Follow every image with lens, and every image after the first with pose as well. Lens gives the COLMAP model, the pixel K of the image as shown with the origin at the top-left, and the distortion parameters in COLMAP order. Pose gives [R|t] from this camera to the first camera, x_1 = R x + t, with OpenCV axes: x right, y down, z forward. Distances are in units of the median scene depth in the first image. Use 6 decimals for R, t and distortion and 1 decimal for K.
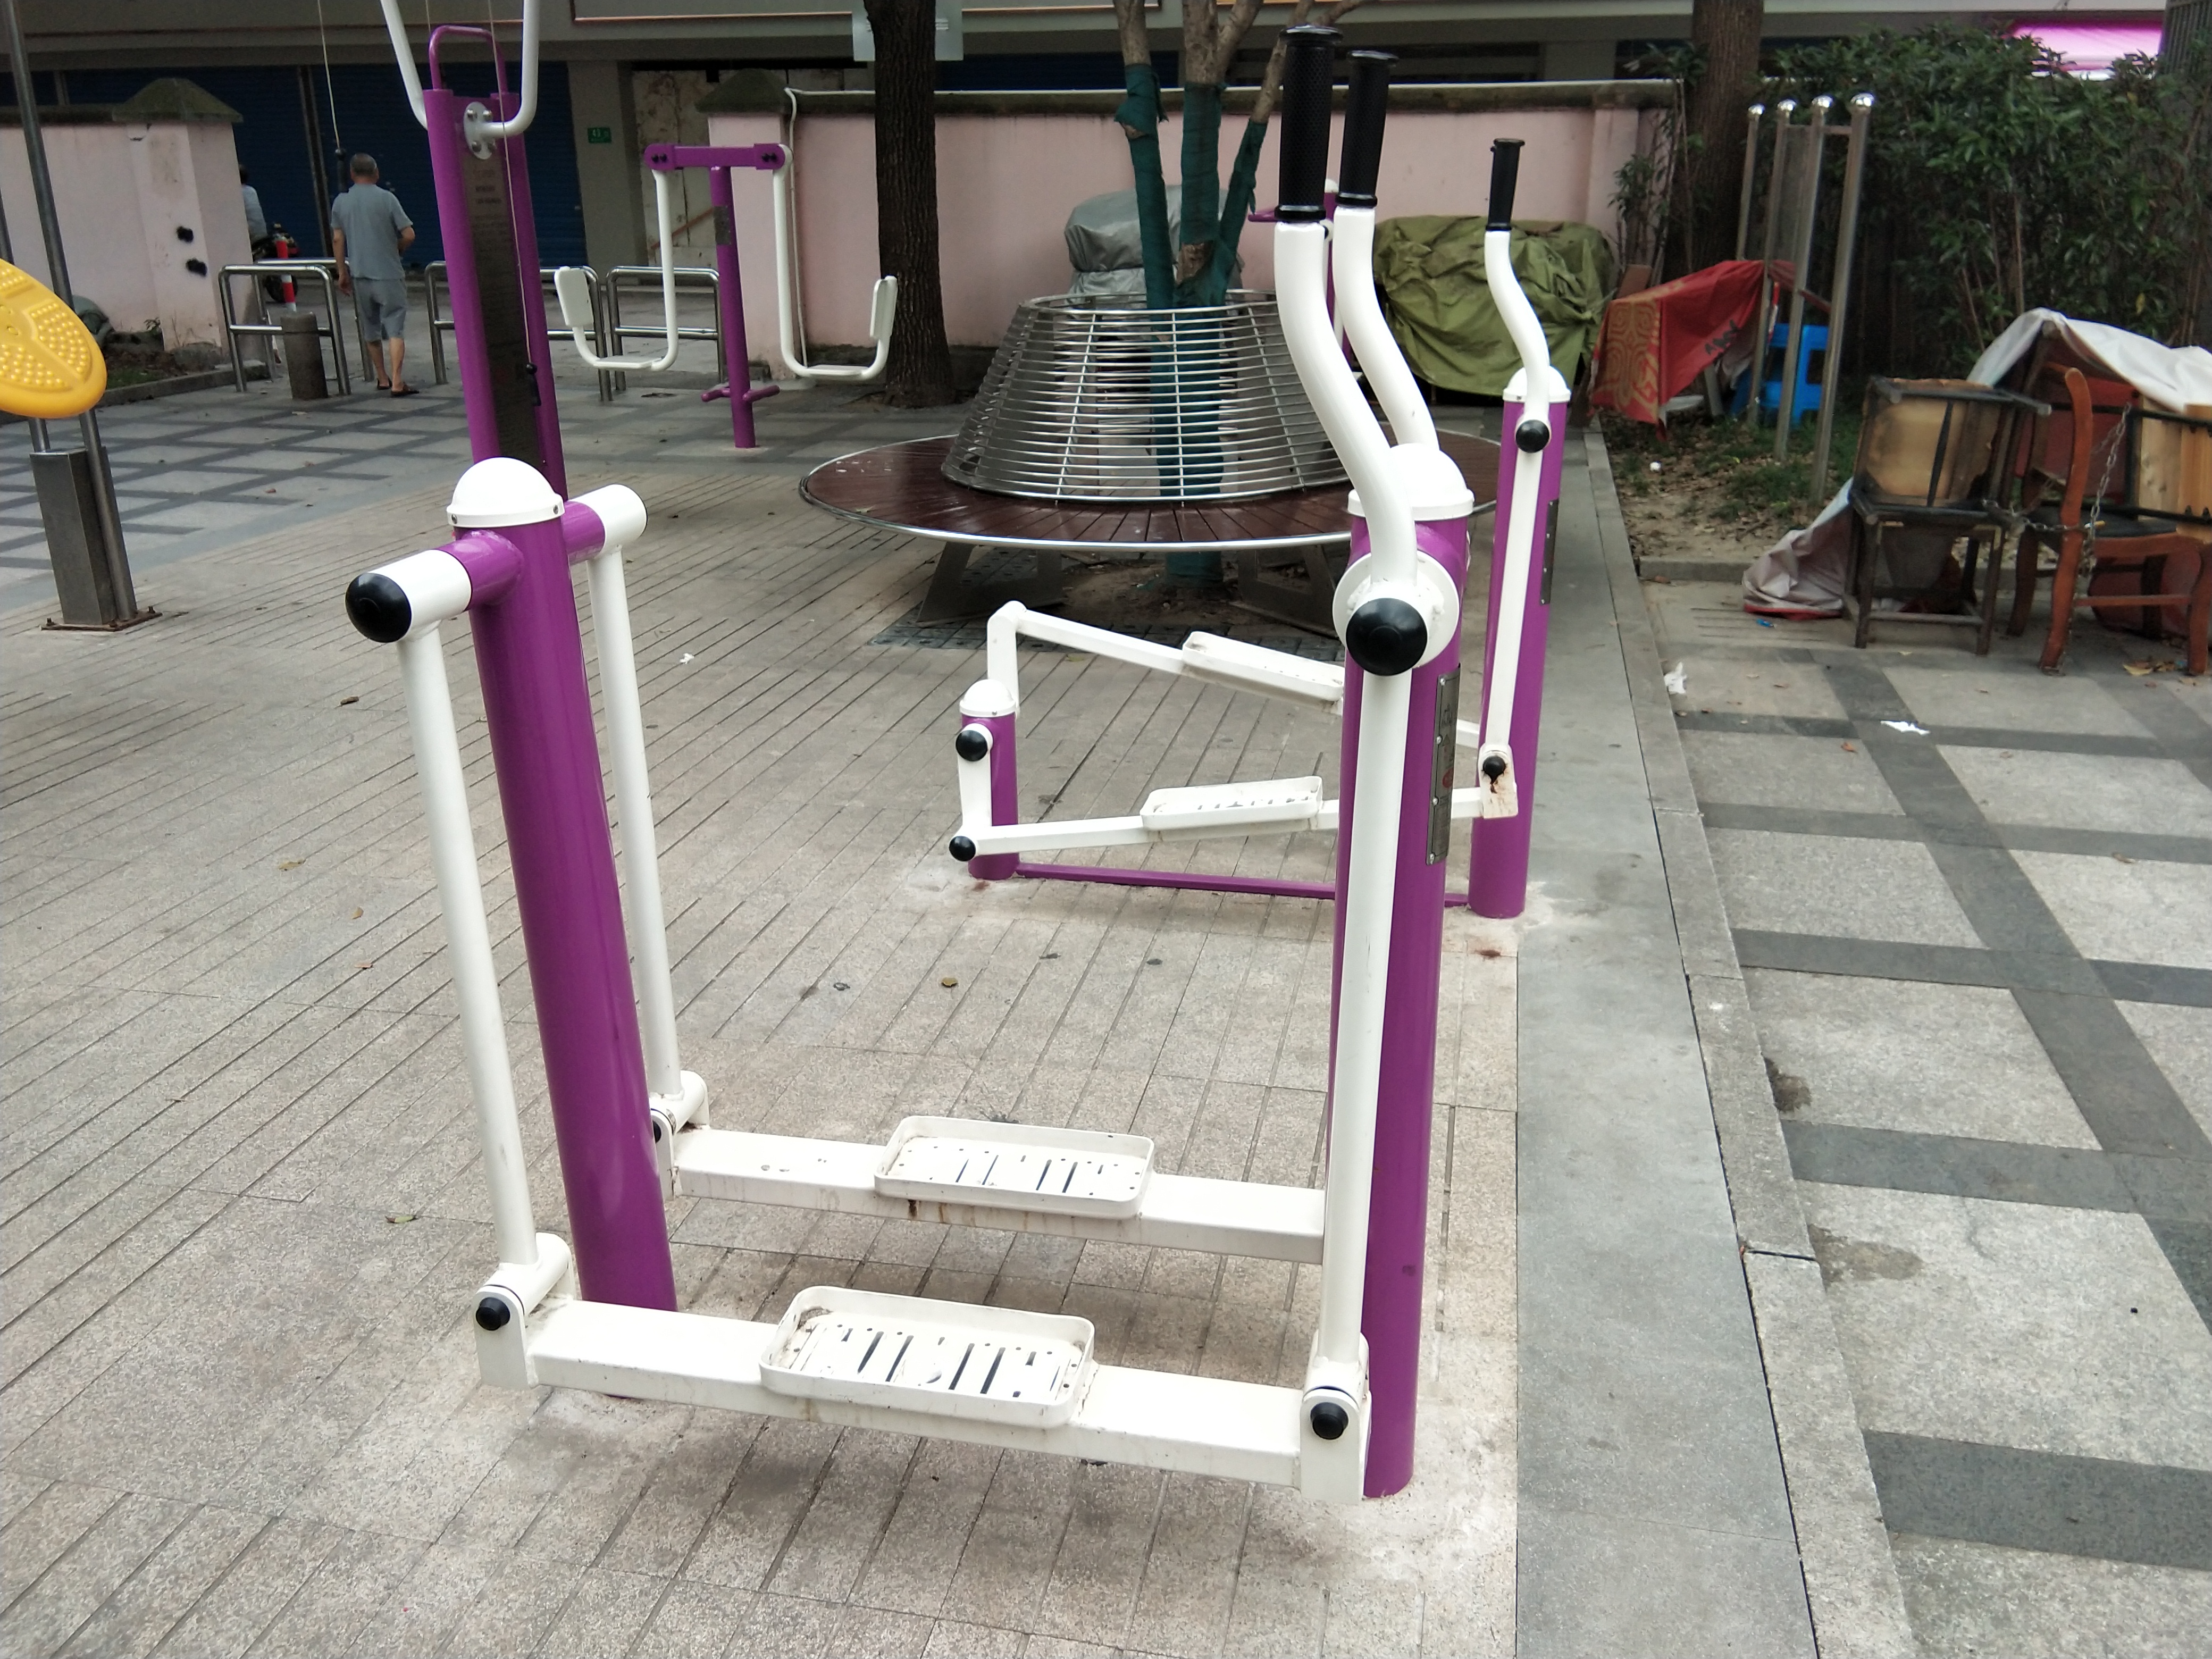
lens RADIAL K [[1770.7, 0, 1102.1], [0, 1770.7, 815.4], [0, 0, 1]] dist [0.090599, -0.137479]
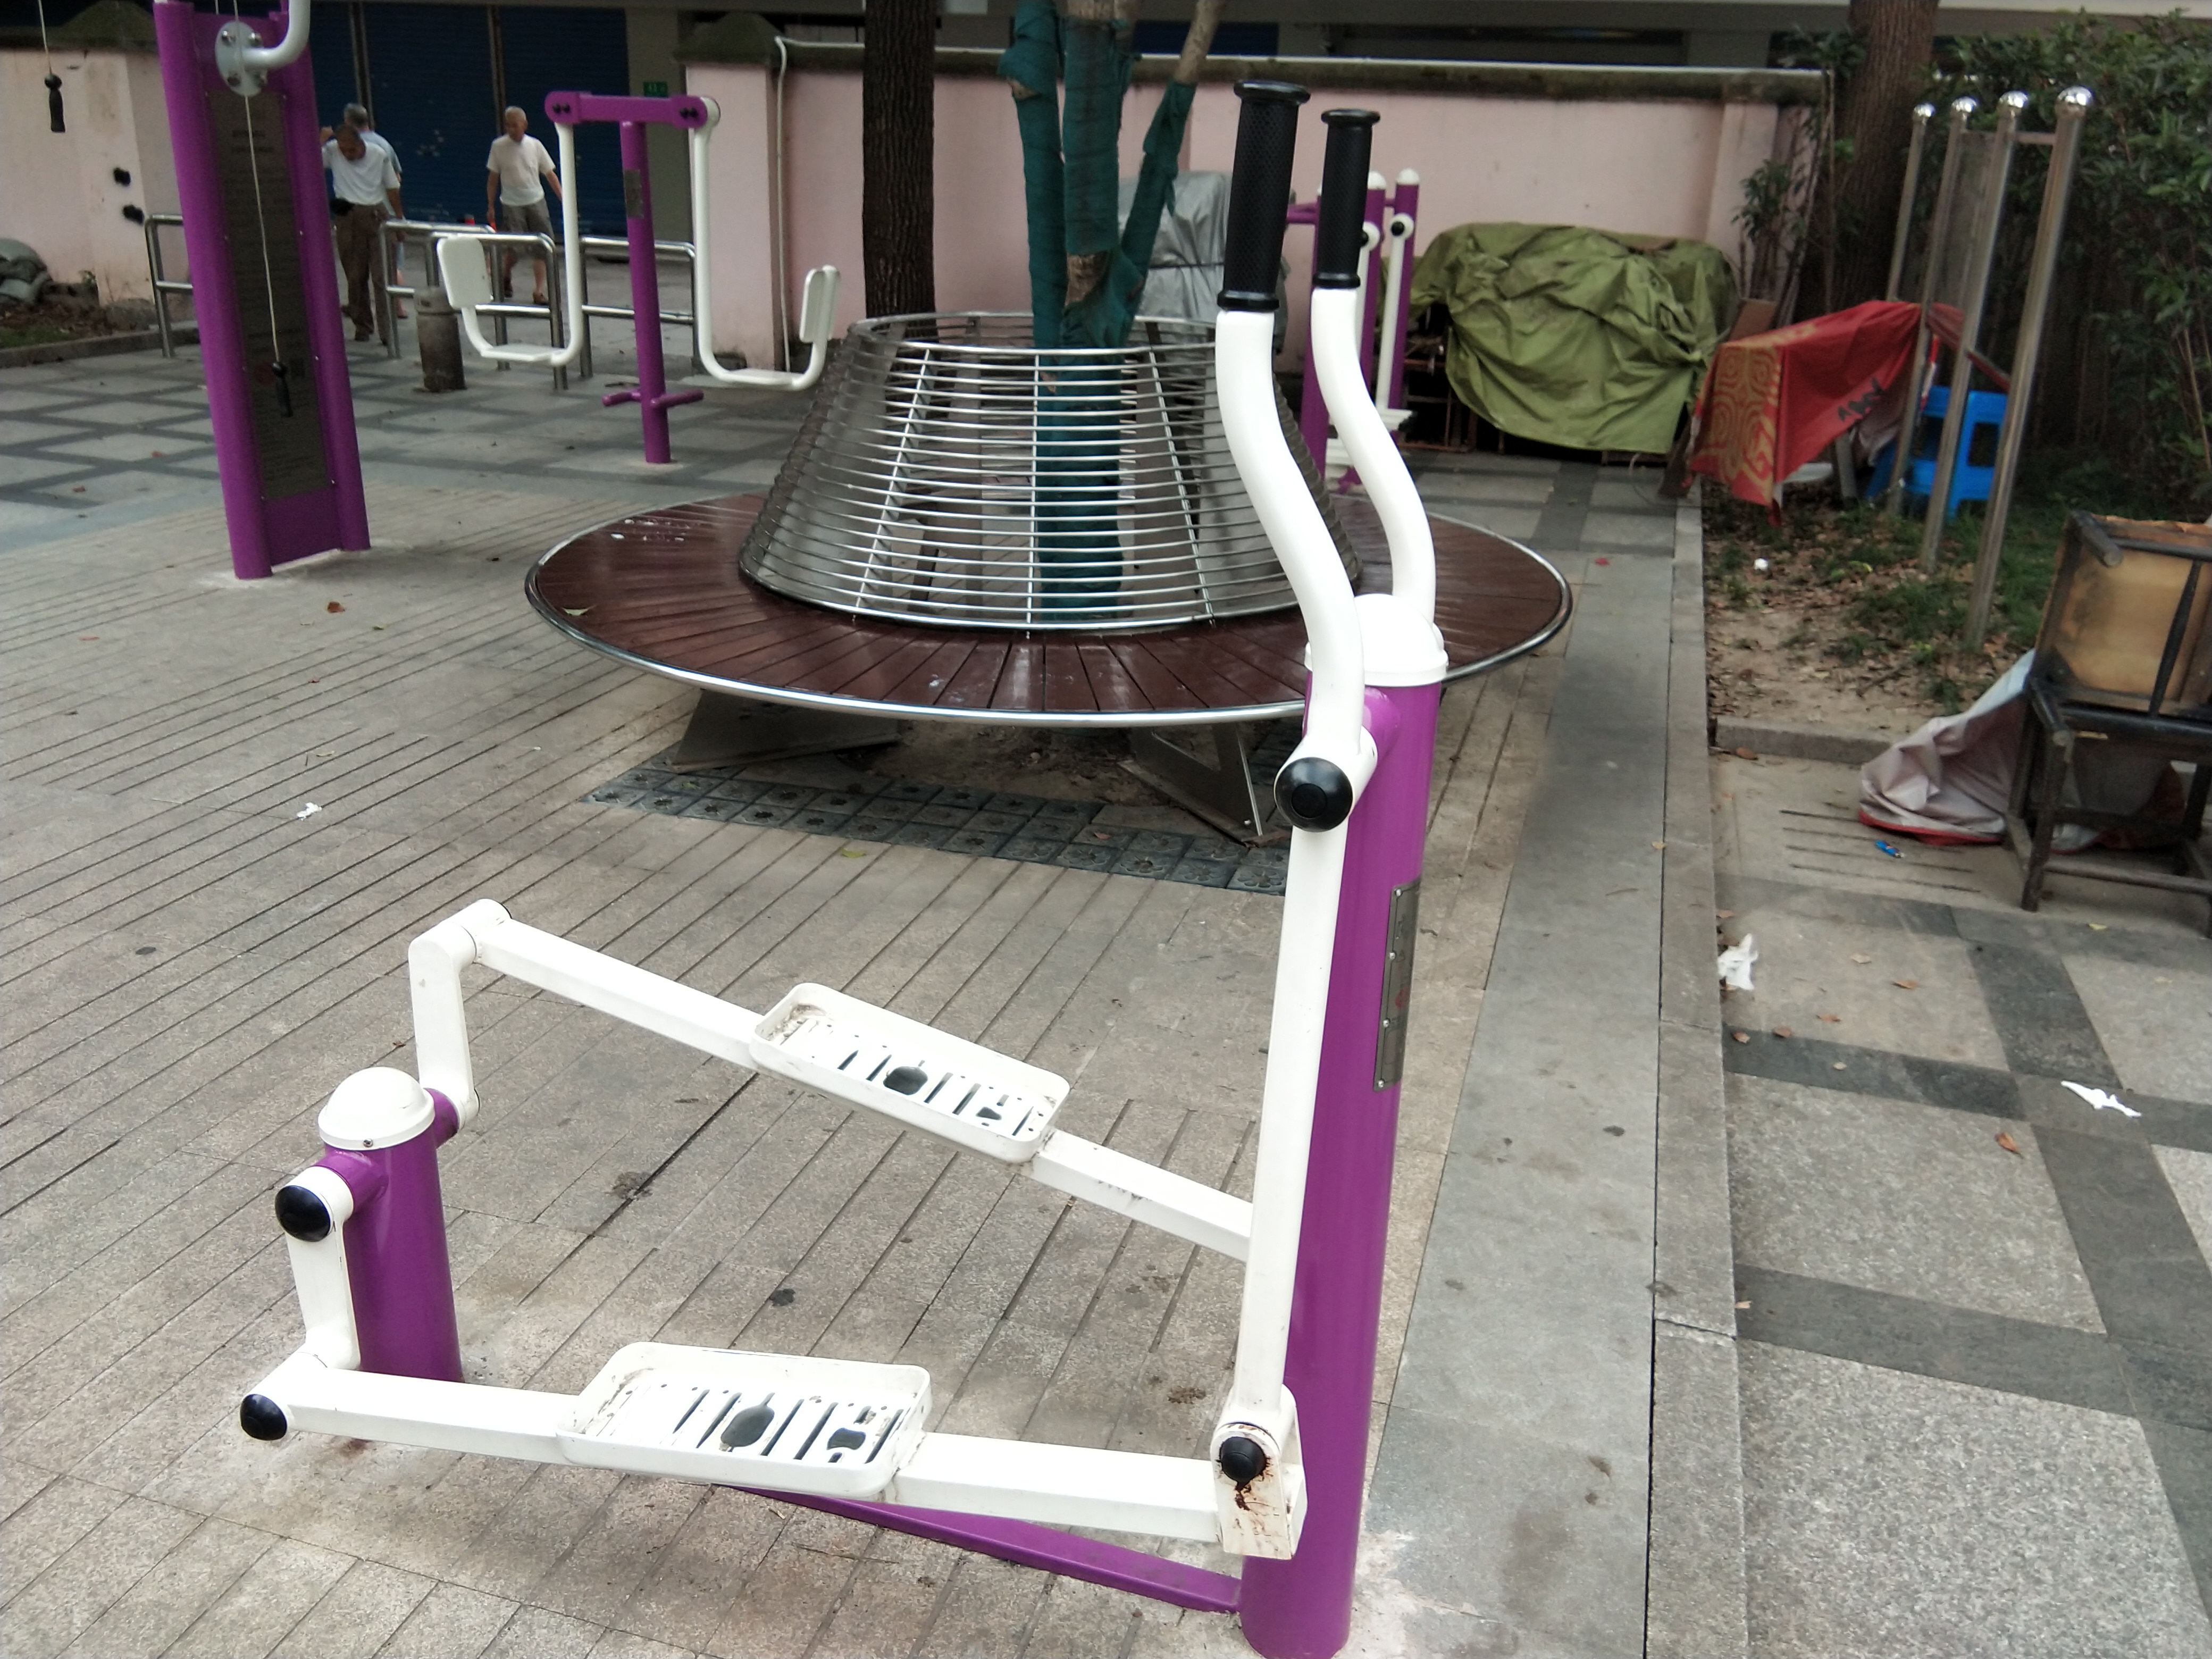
lens RADIAL K [[1770.7, 0, 1102.1], [0, 1770.7, 815.4], [0, 0, 1]] dist [0.090599, -0.137479]
pose [[0.996094, 0.067363, -0.057089, 0.089390], [-0.066845, 0.997704, 0.010923, -0.088116], [0.057694, -0.007064, 0.998309, 0.243195]]
